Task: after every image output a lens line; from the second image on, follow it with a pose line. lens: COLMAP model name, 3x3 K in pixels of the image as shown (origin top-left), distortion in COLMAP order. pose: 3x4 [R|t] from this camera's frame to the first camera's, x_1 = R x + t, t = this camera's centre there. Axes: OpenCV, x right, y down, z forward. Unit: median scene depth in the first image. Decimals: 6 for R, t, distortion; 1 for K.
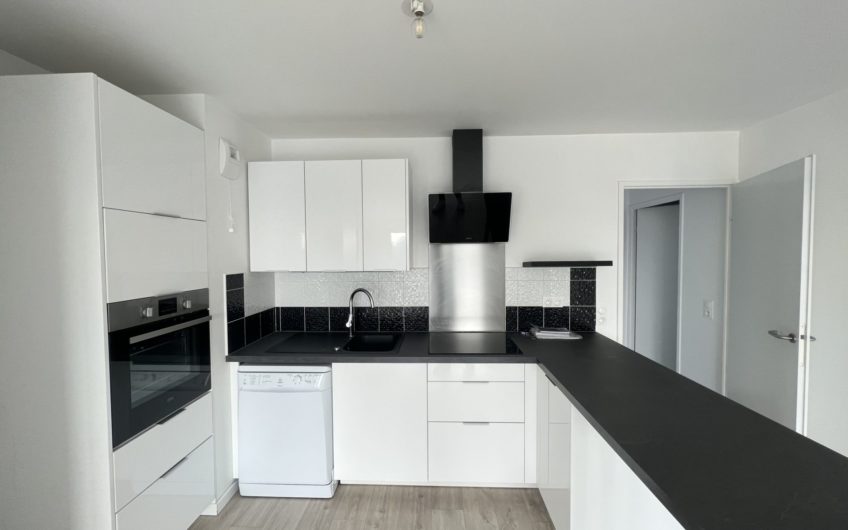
lens RADIAL K [[336.7, 0, 426.1], [0, 336.7, 263.6], [0, 0, 1]] dist [0.001711, 0.000643]
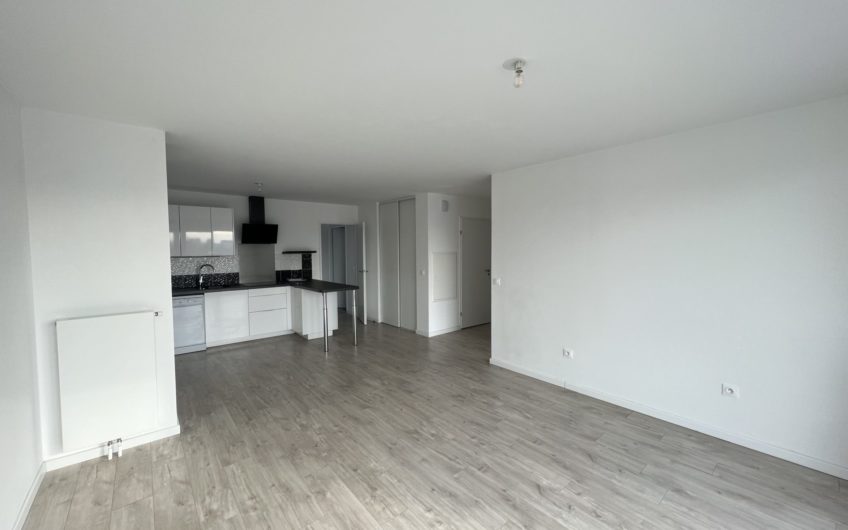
lens RADIAL K [[336.7, 0, 420.1], [0, 336.7, 262.6], [0, 0, 1]] dist [0.001711, 0.000643]
pose [[0.750893, -0.029225, 0.659777, -0.579391], [0.024394, 0.999566, 0.016514, 0.058342], [-0.659973, 0.003694, 0.751280, -1.503418]]
